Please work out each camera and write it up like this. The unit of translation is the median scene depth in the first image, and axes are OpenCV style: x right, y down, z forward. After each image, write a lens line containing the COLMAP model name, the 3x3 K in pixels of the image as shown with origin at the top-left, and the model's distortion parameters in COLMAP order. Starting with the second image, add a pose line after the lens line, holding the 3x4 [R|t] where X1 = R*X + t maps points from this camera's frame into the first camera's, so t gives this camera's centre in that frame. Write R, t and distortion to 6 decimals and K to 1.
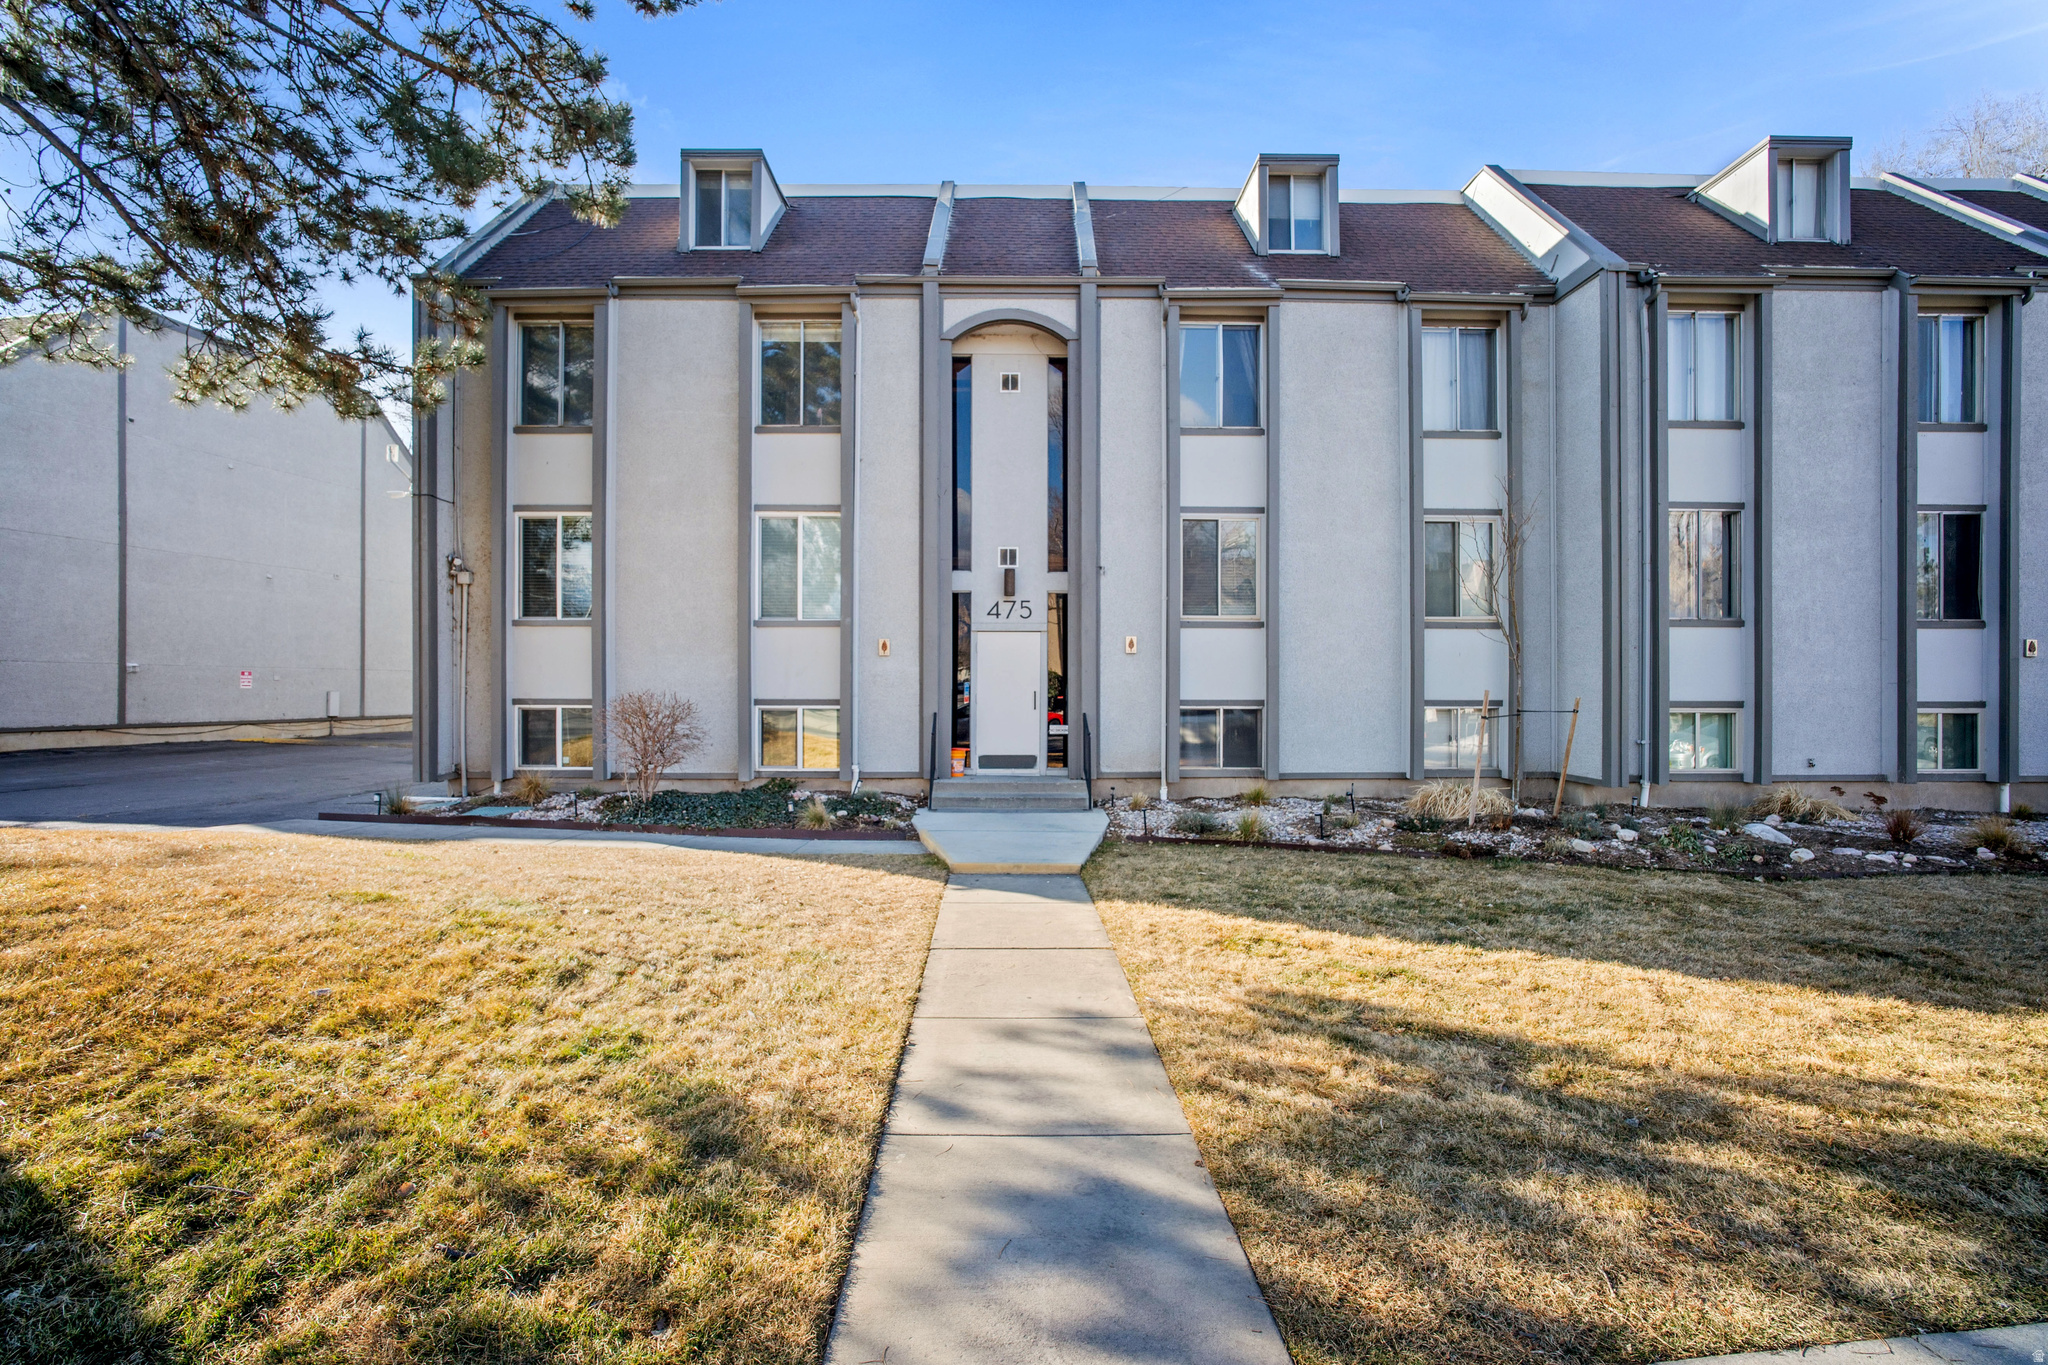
lens RADIAL K [[910.2, 0, 1013.3], [0, 910.2, 679.8], [0, 0, 1]] dist [-0.035286, 0.015469]
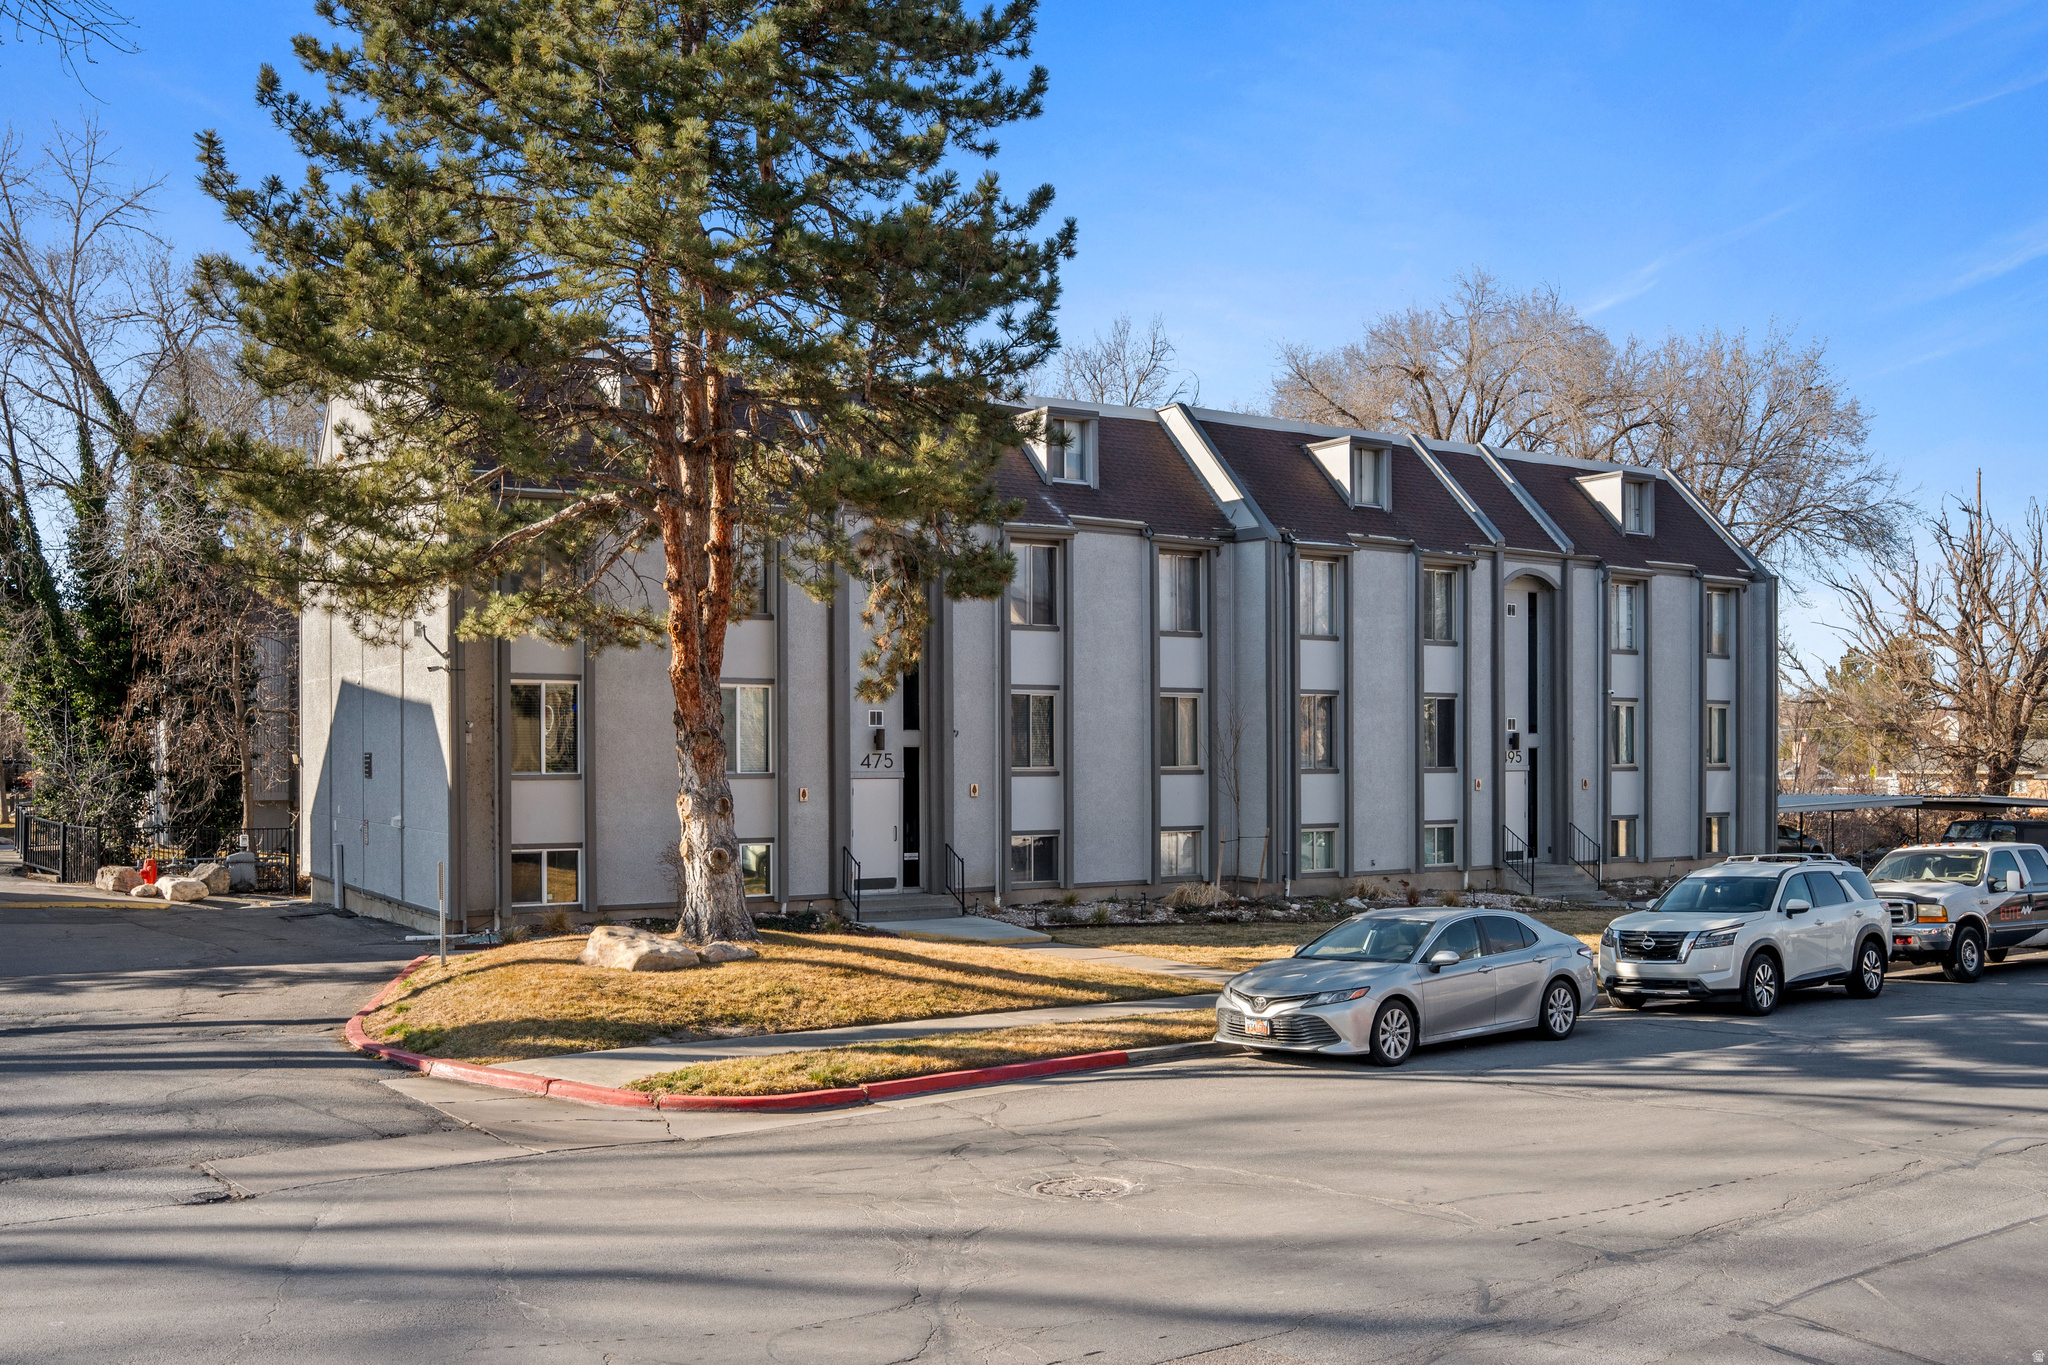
lens RADIAL K [[1883.0, 0, 1024.0], [0, 1883.0, 682.5], [0, 0, 1]] dist [-0.086223, 0.000469]
pose [[0.848998, 0.016248, 0.528146, -1.254858], [-0.001601, 0.999602, -0.028178, -0.118061], [-0.528393, 0.023078, 0.848686, -1.350988]]
